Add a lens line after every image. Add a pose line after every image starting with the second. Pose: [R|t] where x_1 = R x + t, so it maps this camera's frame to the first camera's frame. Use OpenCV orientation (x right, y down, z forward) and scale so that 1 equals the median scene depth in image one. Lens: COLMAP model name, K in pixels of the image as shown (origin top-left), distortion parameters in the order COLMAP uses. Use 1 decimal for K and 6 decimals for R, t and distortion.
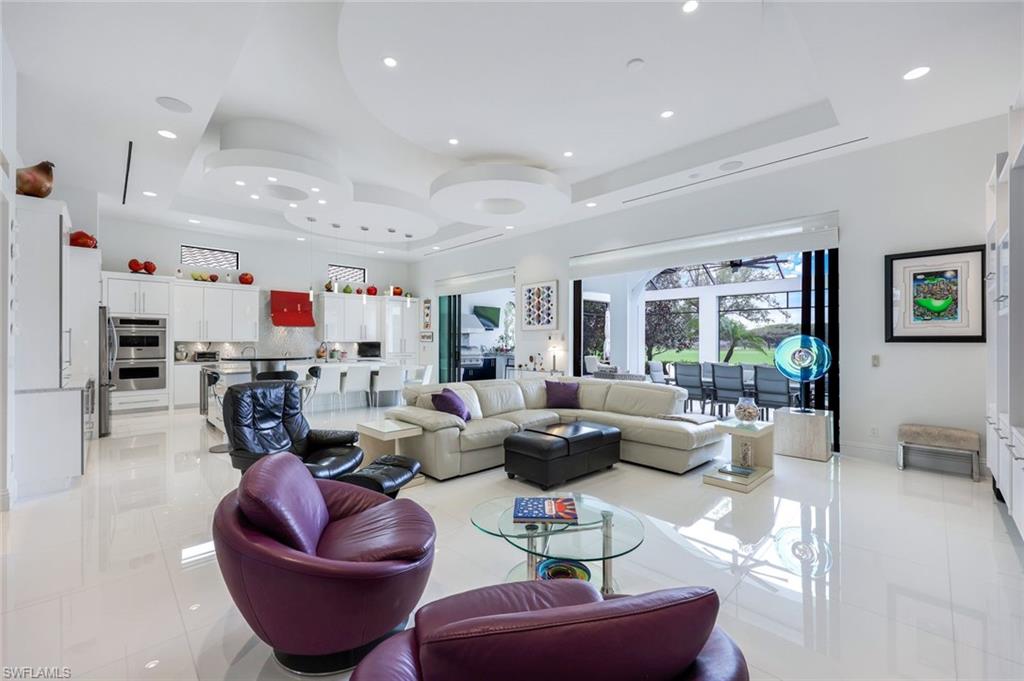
lens RADIAL K [[420.2, 0, 509.4], [0, 420.2, 340.3], [0, 0, 1]] dist [0.000036, -0.000032]
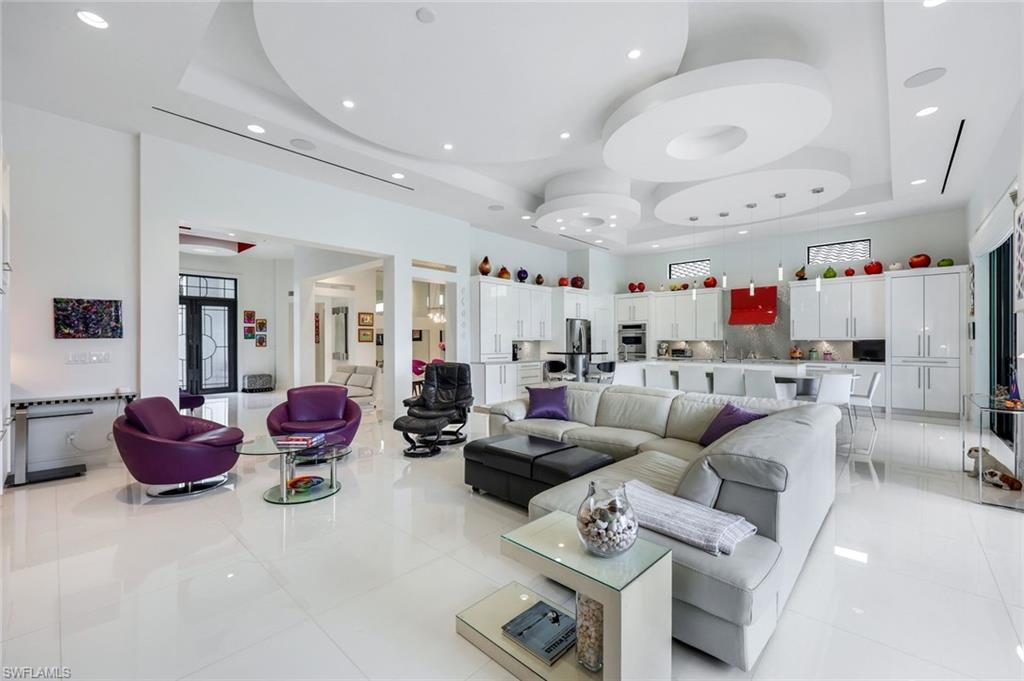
lens RADIAL K [[420.2, 0, 509.4], [0, 420.2, 340.3], [0, 0, 1]] dist [0.000036, -0.000032]
pose [[0.040045, -0.002859, -0.999194, 0.472322], [0.006294, 0.999977, -0.002609, 0.003108], [0.999178, -0.006185, 0.040062, 0.474043]]
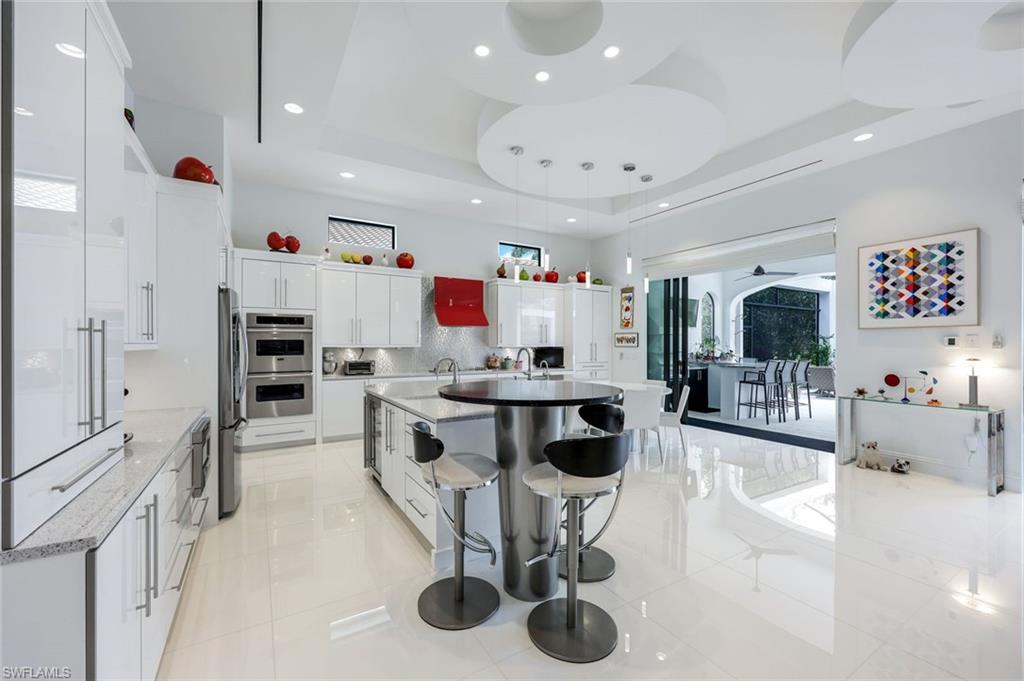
lens RADIAL K [[419.7, 0, 506.6], [0, 419.7, 343.6], [0, 0, 1]] dist [-0.000944, -0.000030]
pose [[0.973472, -0.000151, -0.228804, -0.314038], [0.000810, 0.999996, 0.002786, -0.005113], [0.228803, -0.002898, 0.973469, 0.360088]]
